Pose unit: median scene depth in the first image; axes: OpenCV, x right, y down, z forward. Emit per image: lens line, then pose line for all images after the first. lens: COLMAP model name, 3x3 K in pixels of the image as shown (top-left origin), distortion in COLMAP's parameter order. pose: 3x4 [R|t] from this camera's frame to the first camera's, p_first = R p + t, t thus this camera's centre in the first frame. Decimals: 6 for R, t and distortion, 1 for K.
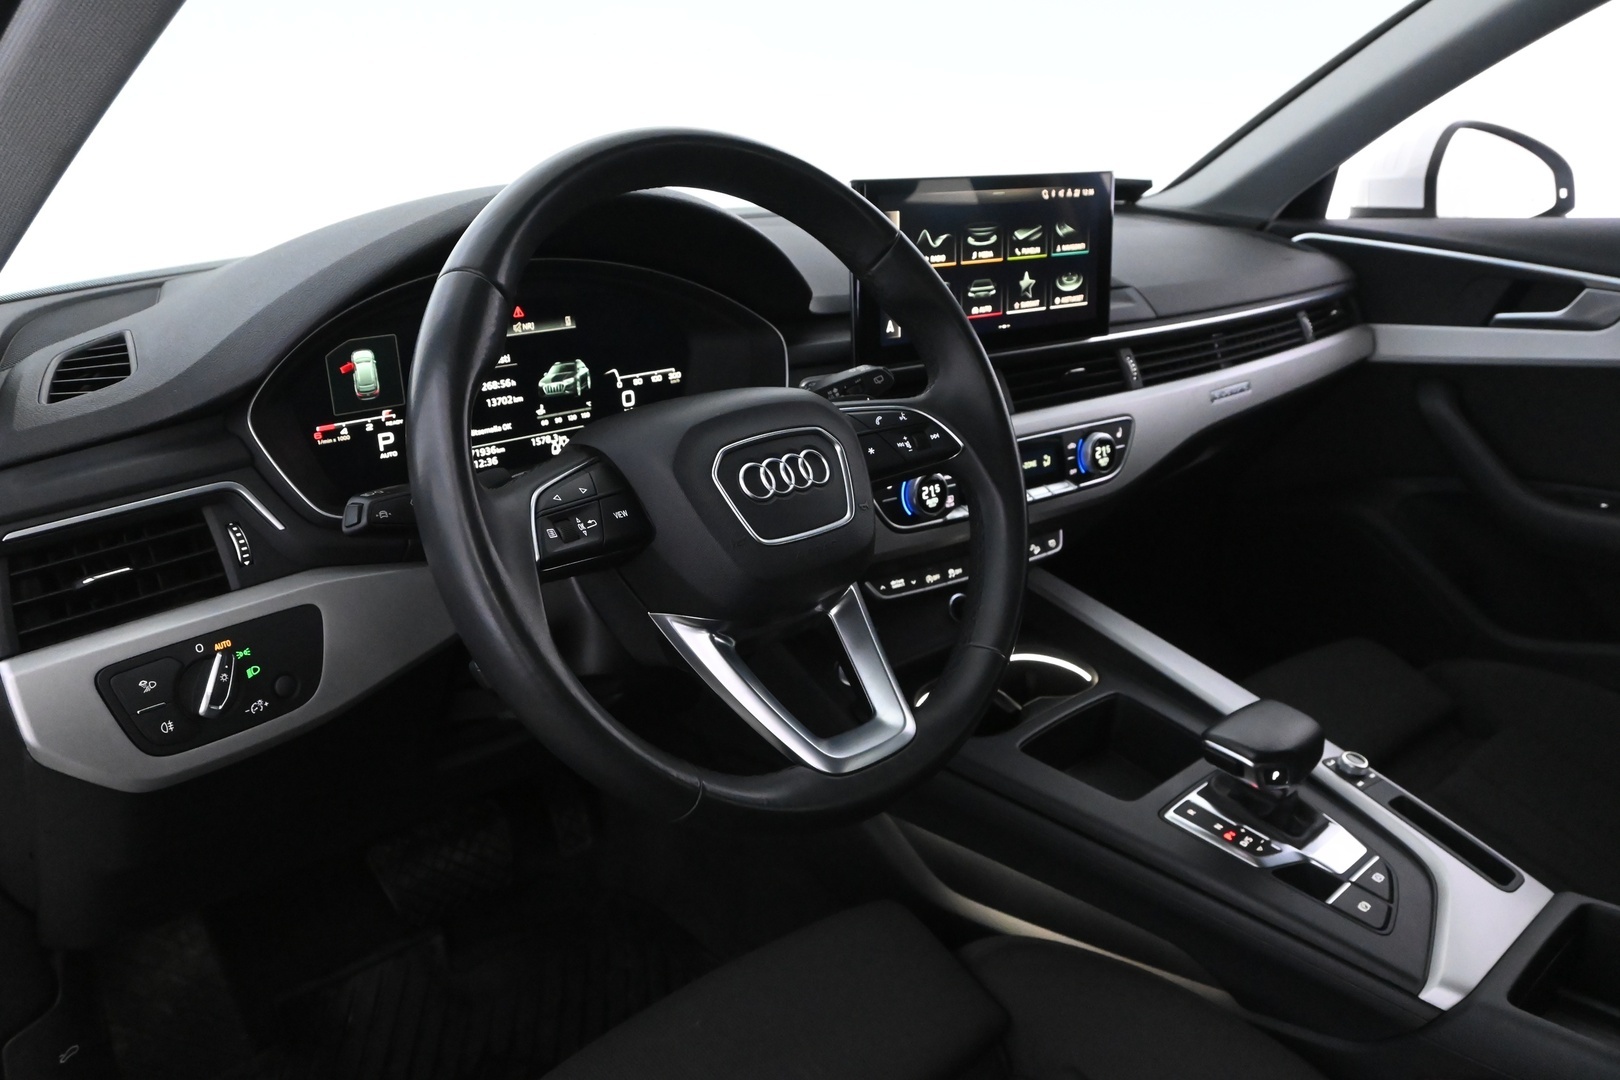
lens RADIAL K [[1203.7, 0, 804.1], [0, 1203.7, 549.0], [0, 0, 1]] dist [-0.008174, -0.001255]
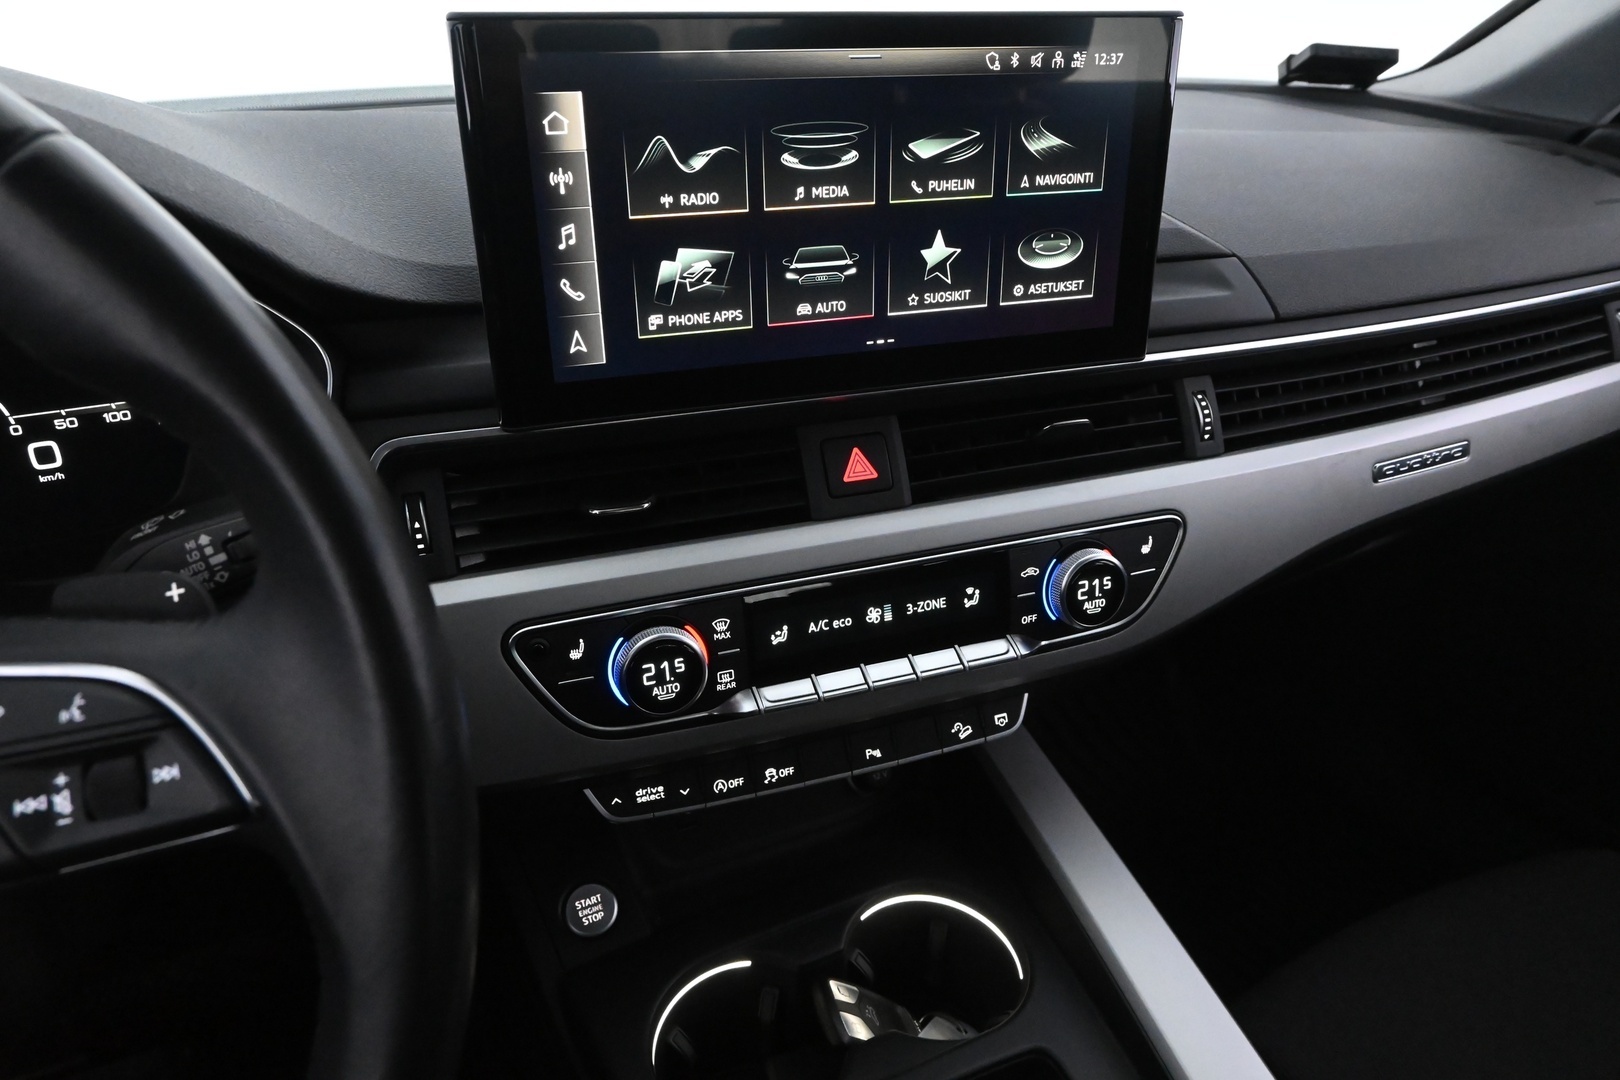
lens RADIAL K [[1102.5, 0, 782.8], [0, 1102.5, 565.7], [0, 0, 1]] dist [0.003586, -0.007154]
pose [[0.962043, 0.127813, -0.241118, 0.278162], [-0.094323, 0.984823, 0.145698, -0.175318], [0.256080, -0.117424, 0.959497, 0.610564]]
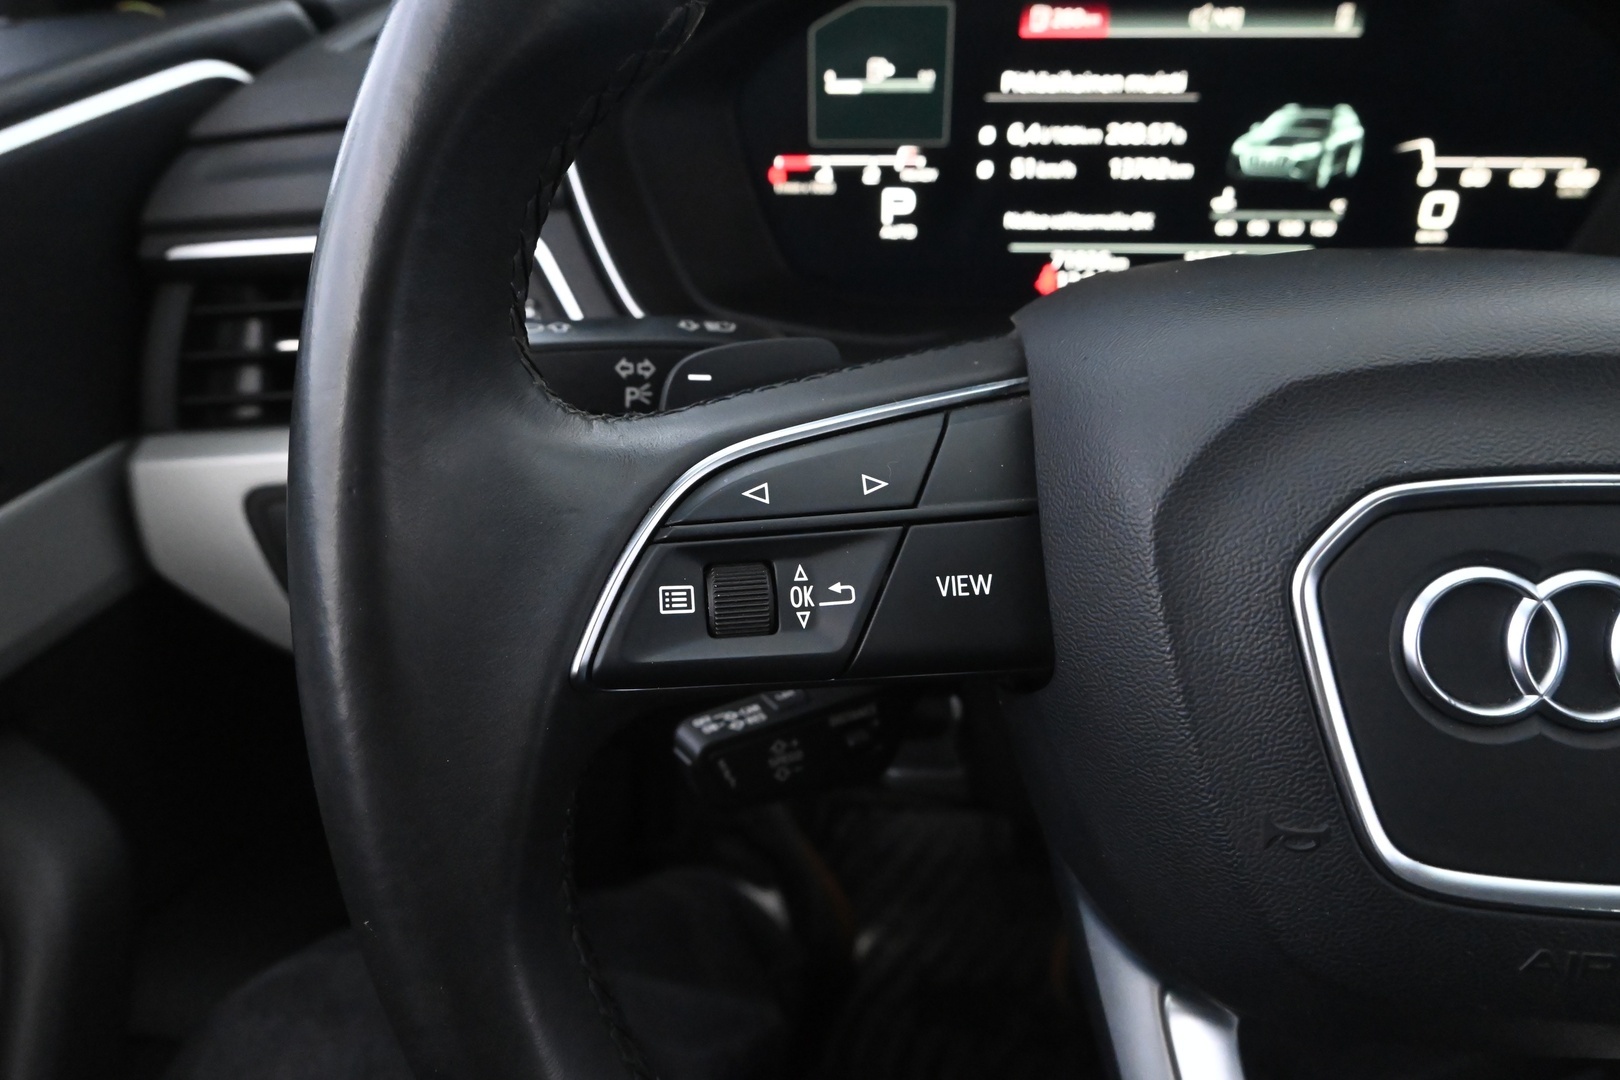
lens RADIAL K [[1102.5, 0, 819.9], [0, 1102.5, 544.6], [0, 0, 1]] dist [0.003586, -0.007154]
pose [[0.695539, 0.381898, -0.608588, -0.000447], [-0.231304, 0.920964, 0.313567, -0.082530], [0.680238, -0.077329, 0.728900, 0.500062]]
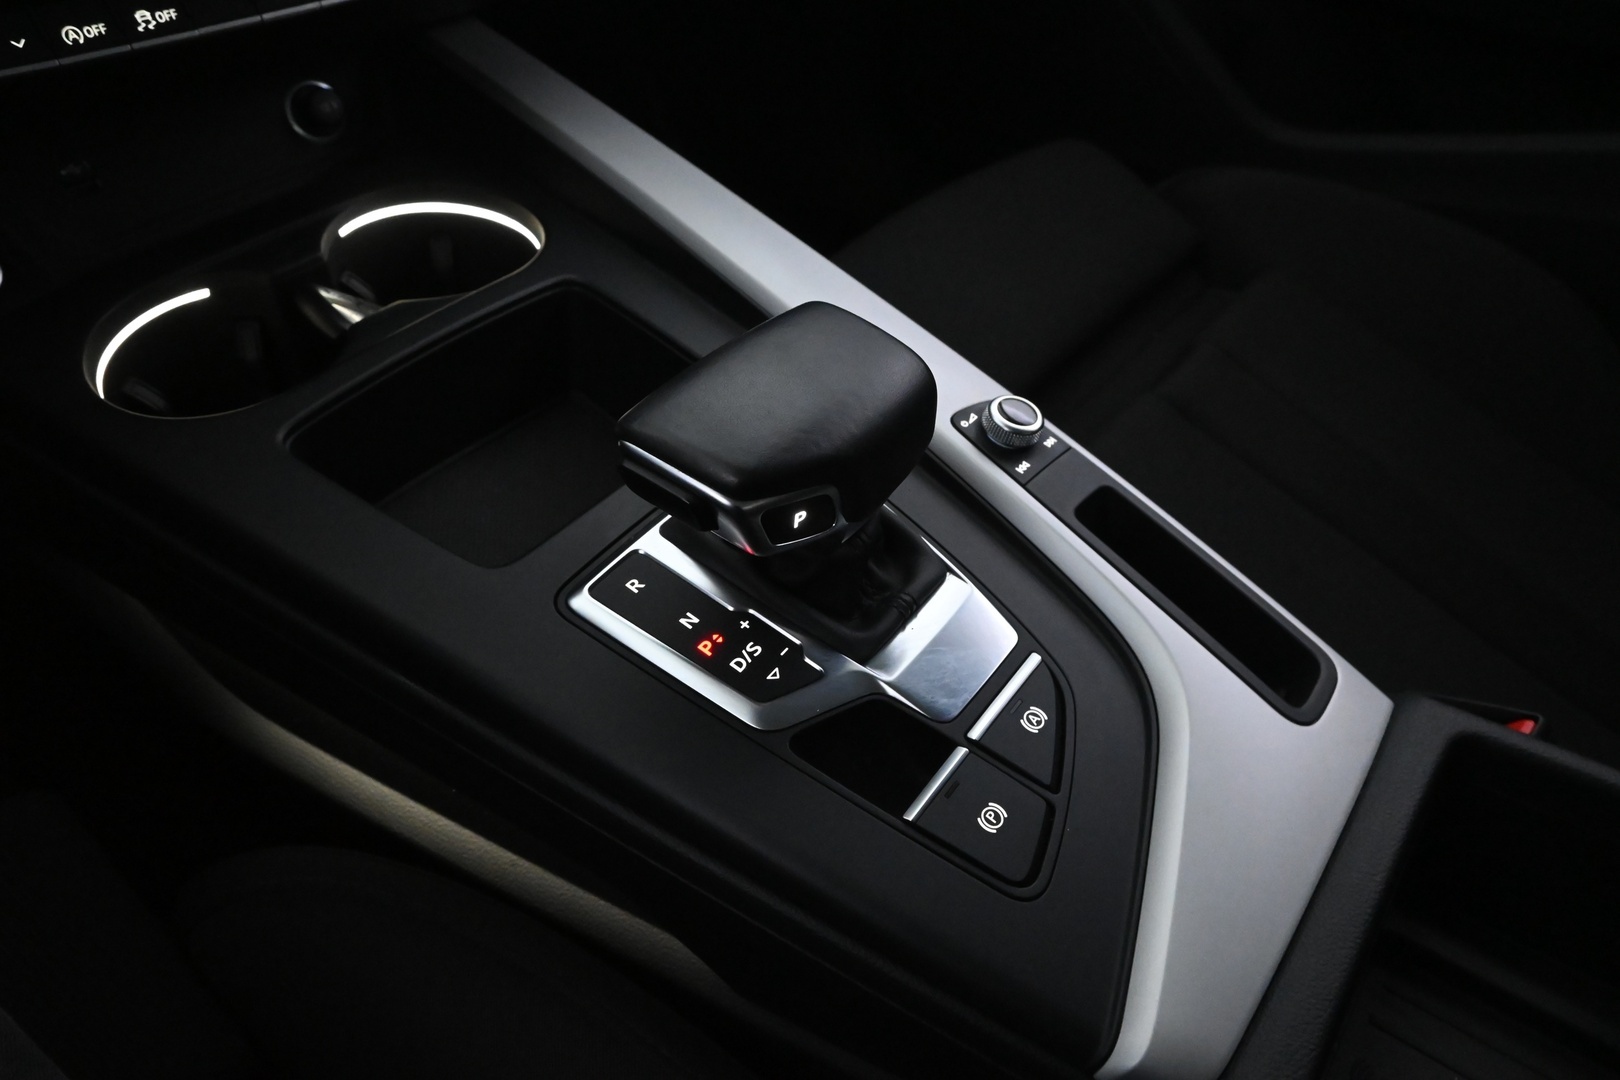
lens RADIAL K [[1102.5, 0, 797.4], [0, 1102.5, 535.4], [0, 0, 1]] dist [0.003586, -0.007154]
pose [[0.983037, -0.100815, 0.153214, 0.315106], [0.033352, 0.919710, 0.391180, 0.049849], [-0.180349, -0.379434, 0.907471, 0.629224]]
